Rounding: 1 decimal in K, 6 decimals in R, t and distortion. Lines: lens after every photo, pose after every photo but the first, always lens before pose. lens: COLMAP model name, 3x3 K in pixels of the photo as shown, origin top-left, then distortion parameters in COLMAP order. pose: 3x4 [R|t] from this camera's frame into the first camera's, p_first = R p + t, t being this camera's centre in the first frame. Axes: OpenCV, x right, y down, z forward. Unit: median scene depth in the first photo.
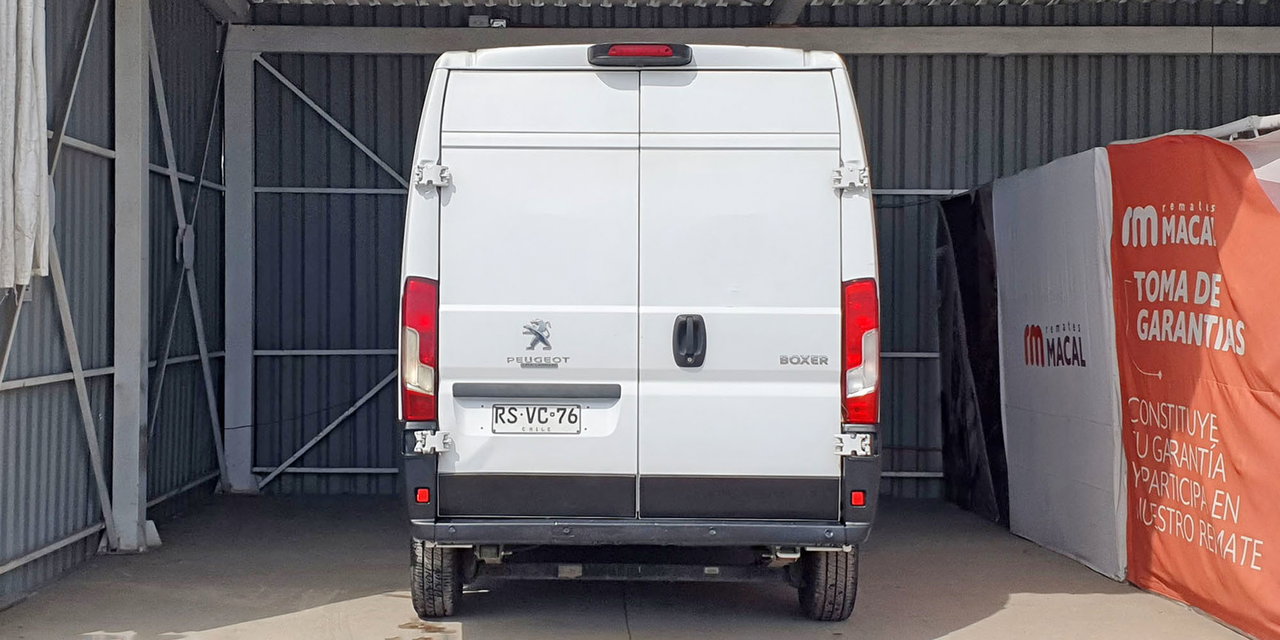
lens RADIAL K [[1948.5, 0, 656.1], [0, 1948.5, 324.6], [0, 0, 1]] dist [0.127044, 0.000000]
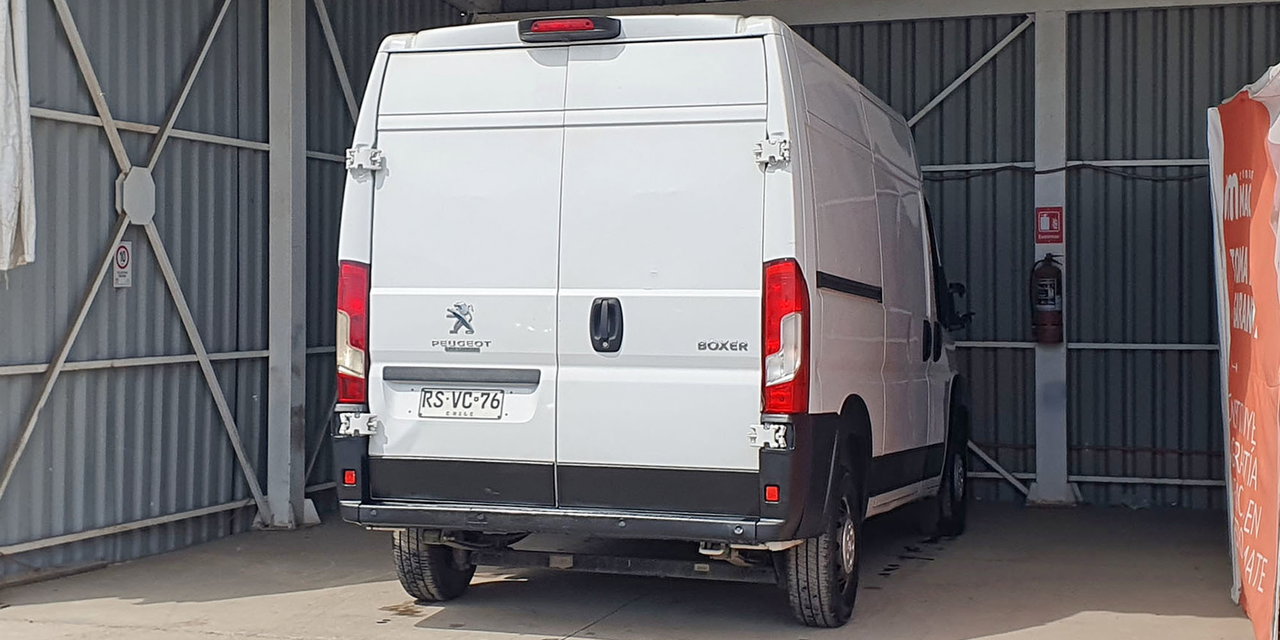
lens RADIAL K [[2062.7, 0, 626.3], [0, 2062.7, 325.0], [0, 0, 1]] dist [0.137630, 0.000000]
pose [[0.940455, 0.003266, -0.339904, 0.338437], [-0.001949, 0.999989, 0.004214, 0.003775], [0.339914, -0.003300, 0.940451, 0.040979]]
